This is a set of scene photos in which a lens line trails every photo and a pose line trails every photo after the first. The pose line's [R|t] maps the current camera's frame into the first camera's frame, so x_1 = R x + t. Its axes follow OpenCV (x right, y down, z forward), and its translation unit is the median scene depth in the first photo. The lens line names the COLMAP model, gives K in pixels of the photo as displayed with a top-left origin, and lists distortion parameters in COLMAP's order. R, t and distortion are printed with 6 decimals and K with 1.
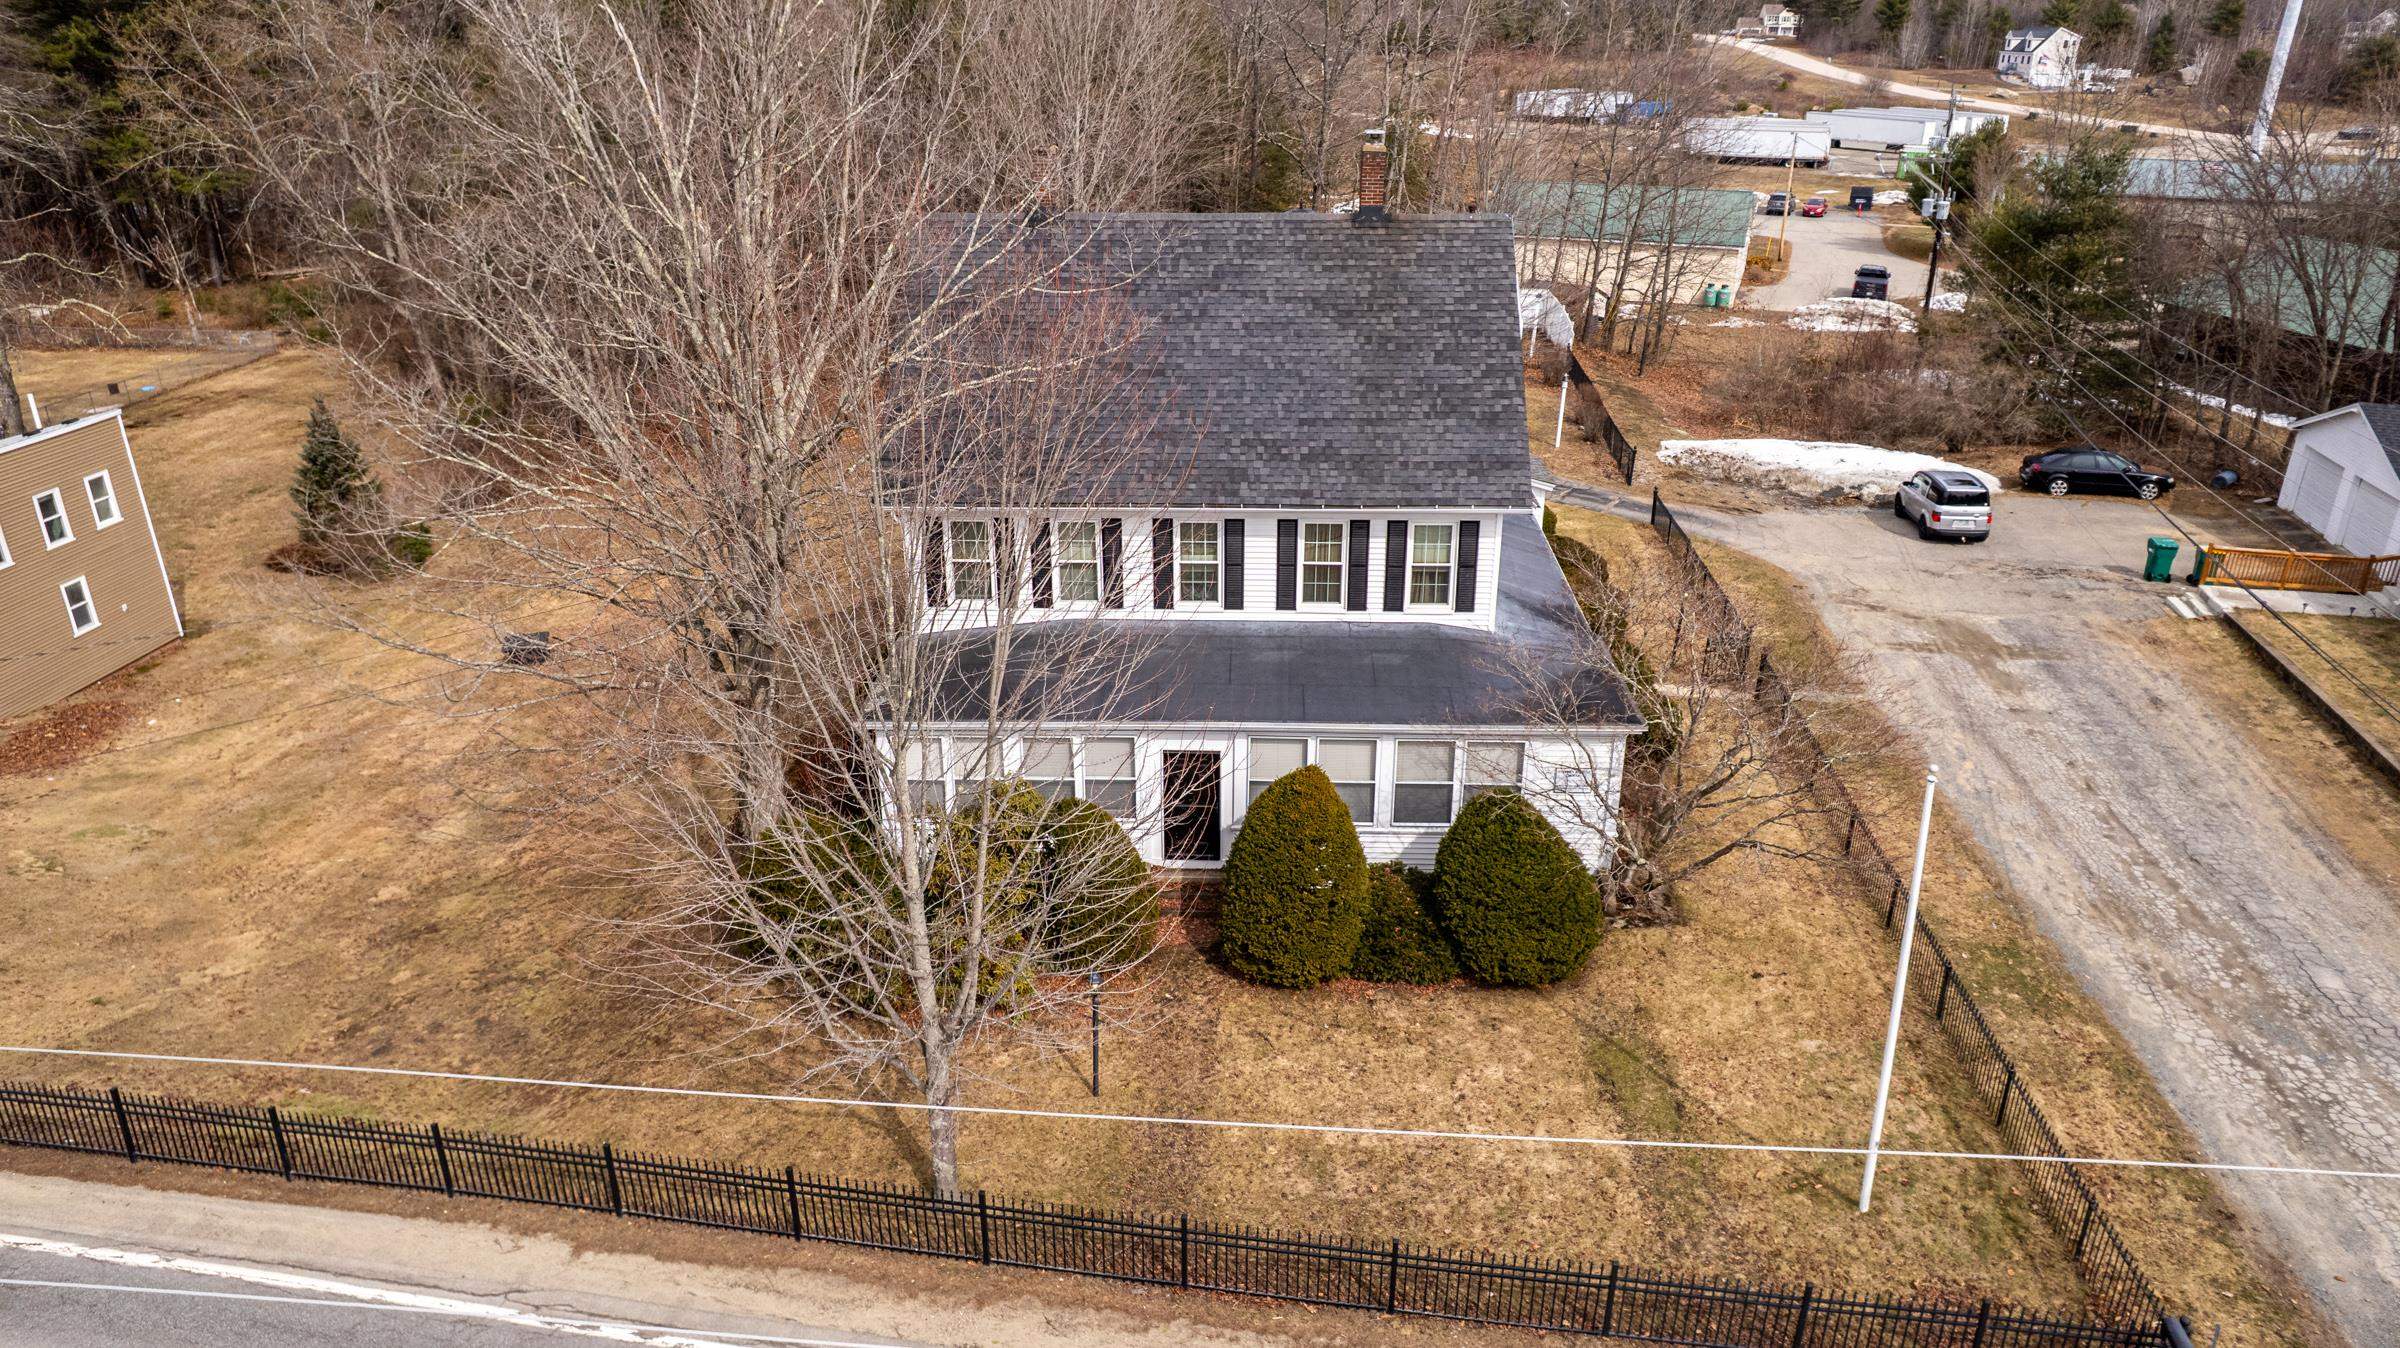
lens RADIAL K [[1546.3, 0, 1215.0], [0, 1546.3, 671.3], [0, 0, 1]] dist [-0.078663, 0.065373]
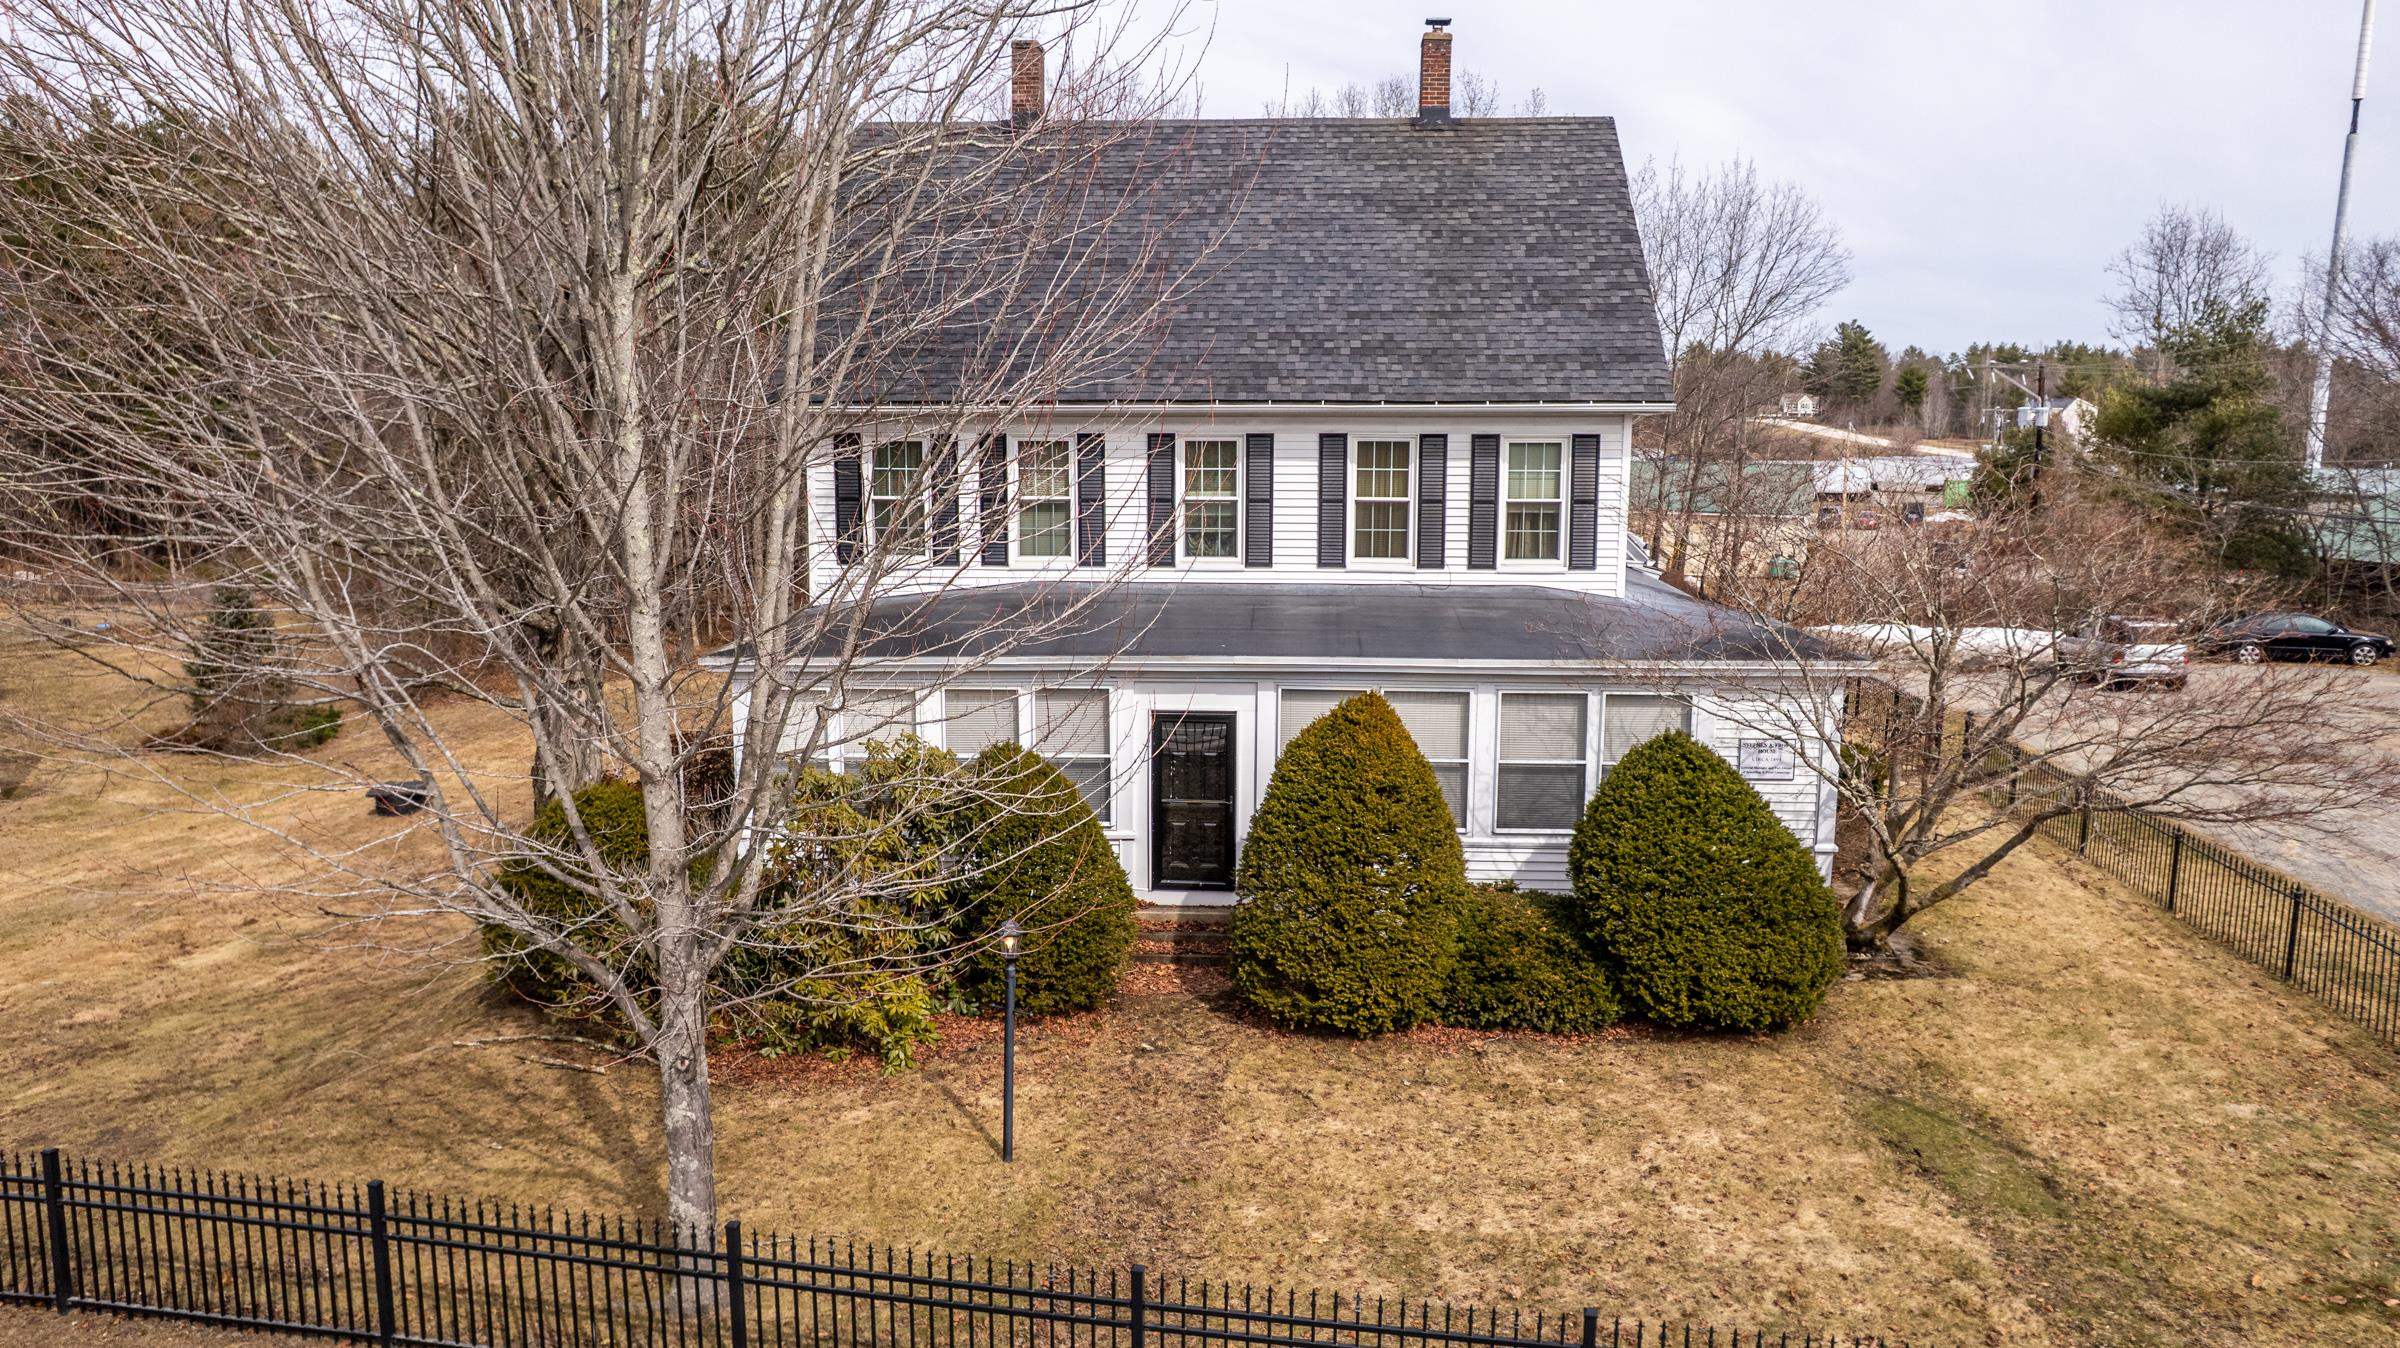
lens RADIAL K [[1562.7, 0, 1210.7], [0, 1562.7, 677.7], [0, 0, 1]] dist [-0.089386, 0.081009]
pose [[0.999652, 0.006633, -0.025539, 0.009090], [-0.012705, 0.969301, -0.245550, 0.195642], [0.023127, 0.245789, 0.969047, 0.324070]]
